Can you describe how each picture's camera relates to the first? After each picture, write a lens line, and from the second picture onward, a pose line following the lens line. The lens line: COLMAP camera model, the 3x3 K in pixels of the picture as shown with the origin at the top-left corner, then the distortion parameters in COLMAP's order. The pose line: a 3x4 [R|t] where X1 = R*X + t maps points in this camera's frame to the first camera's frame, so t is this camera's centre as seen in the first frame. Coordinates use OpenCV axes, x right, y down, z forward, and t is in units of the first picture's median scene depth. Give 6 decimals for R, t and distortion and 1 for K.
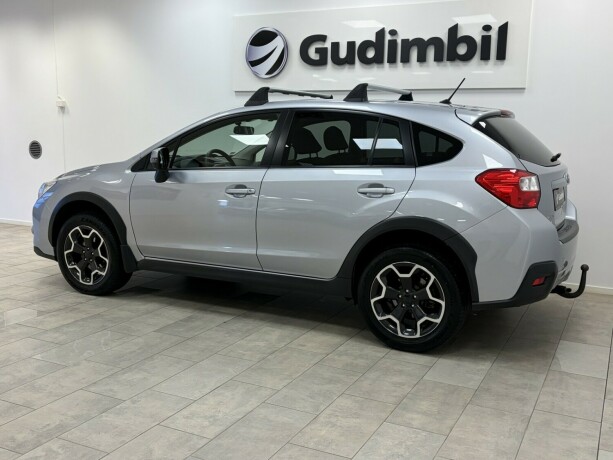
lens RADIAL K [[652.5, 0, 306.5], [0, 652.5, 230.0], [0, 0, 1]] dist [0.141428, -0.375413]
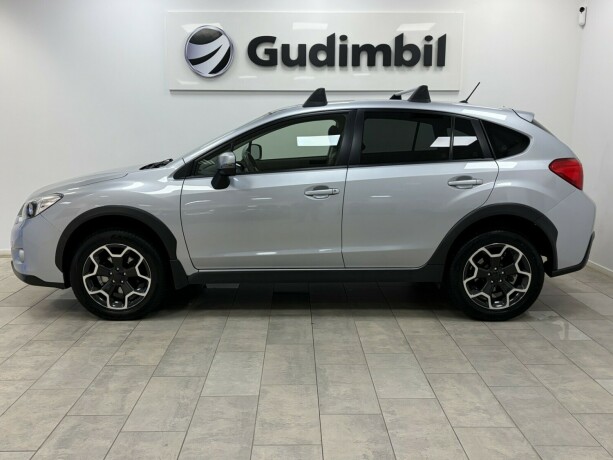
lens RADIAL K [[601.7, 0, 306.5], [0, 601.7, 230.0], [0, 0, 1]] dist [0.077014, -0.121477]
pose [[0.886384, -0.095969, 0.452894, -0.524288], [0.086773, 0.995380, 0.041095, -0.039523], [-0.454745, 0.002873, 0.890617, 0.179731]]
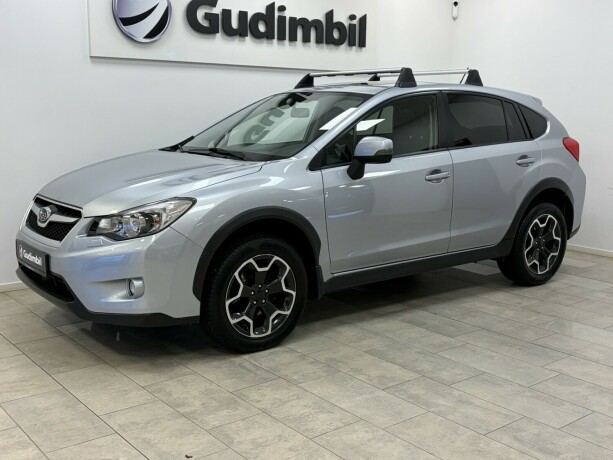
lens RADIAL K [[704.3, 0, 306.5], [0, 704.3, 230.0], [0, 0, 1]] dist [0.120095, -0.400480]
pose [[0.416770, -0.167124, 0.893517, -1.088161], [0.137318, 0.983249, 0.119857, -0.128033], [-0.898580, 0.072743, 0.432738, 0.696155]]
